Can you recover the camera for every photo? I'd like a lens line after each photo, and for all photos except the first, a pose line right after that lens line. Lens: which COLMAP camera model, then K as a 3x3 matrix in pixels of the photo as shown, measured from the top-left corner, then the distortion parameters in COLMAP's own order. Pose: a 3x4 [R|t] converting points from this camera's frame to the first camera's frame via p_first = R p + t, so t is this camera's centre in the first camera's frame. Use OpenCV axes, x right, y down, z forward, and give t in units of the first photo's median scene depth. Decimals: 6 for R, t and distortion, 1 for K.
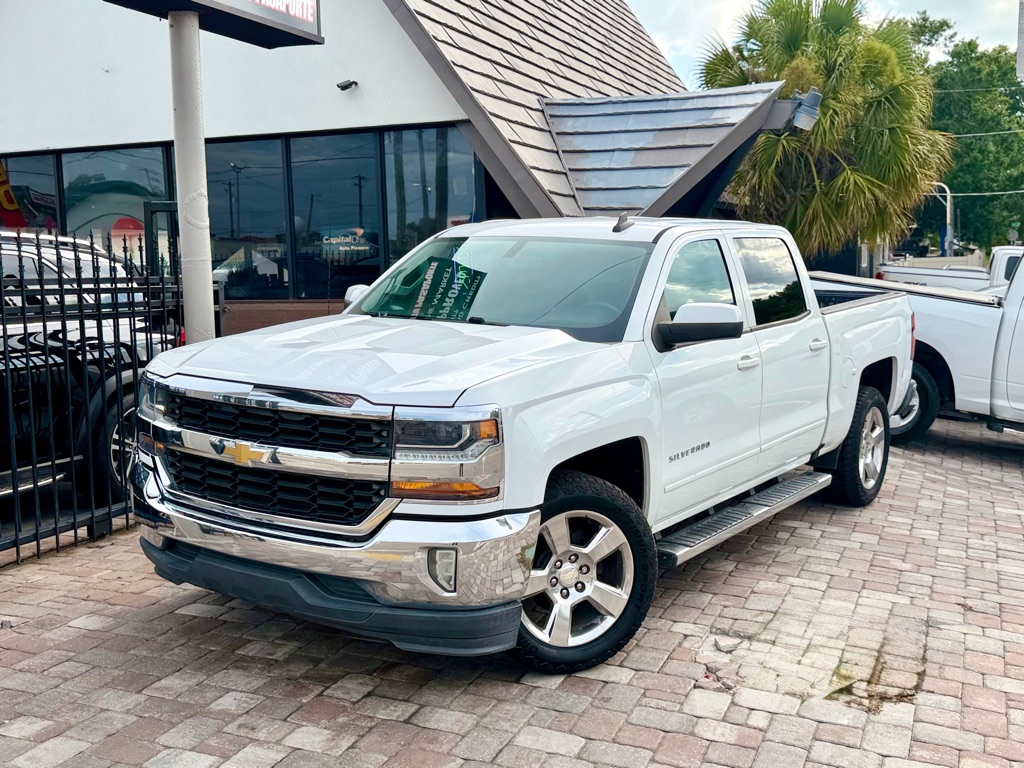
lens RADIAL K [[1146.7, 0, 517.0], [0, 1146.7, 370.4], [0, 0, 1]] dist [0.190959, -0.454535]
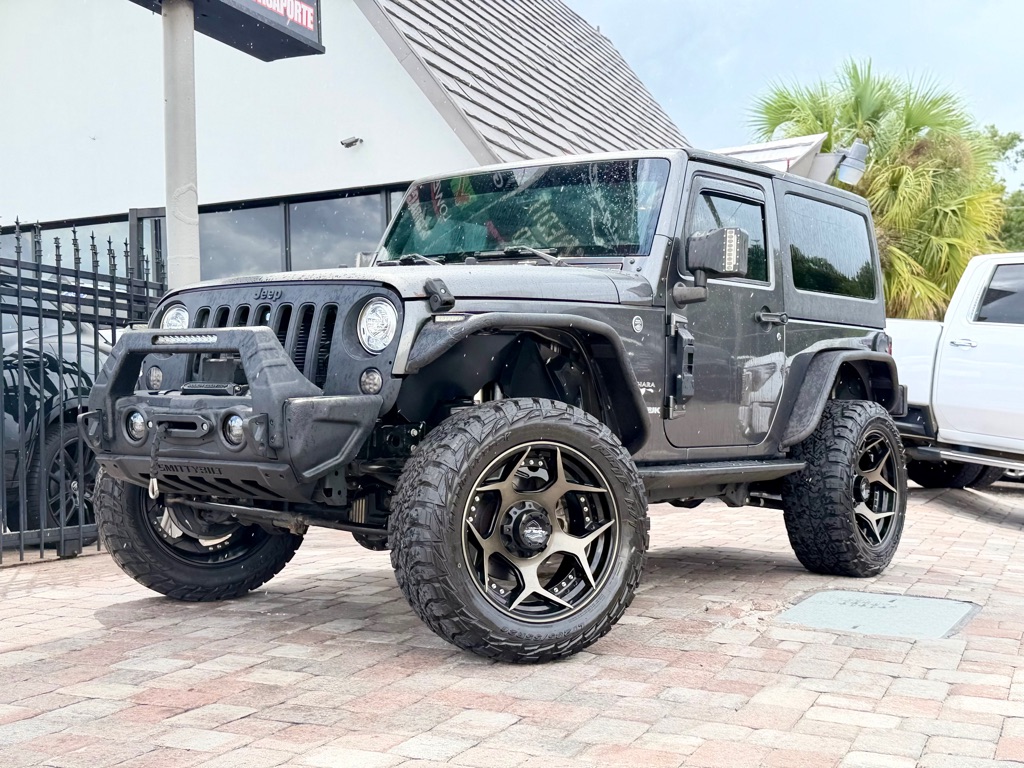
lens RADIAL K [[1311.6, 0, 515.2], [0, 1311.6, 380.1], [0, 0, 1]] dist [0.217257, -0.548011]
pose [[0.999652, -0.010522, -0.024171, 0.013345], [0.007242, 0.991224, -0.131991, 0.138612], [0.025348, 0.131770, 0.990956, -0.032328]]
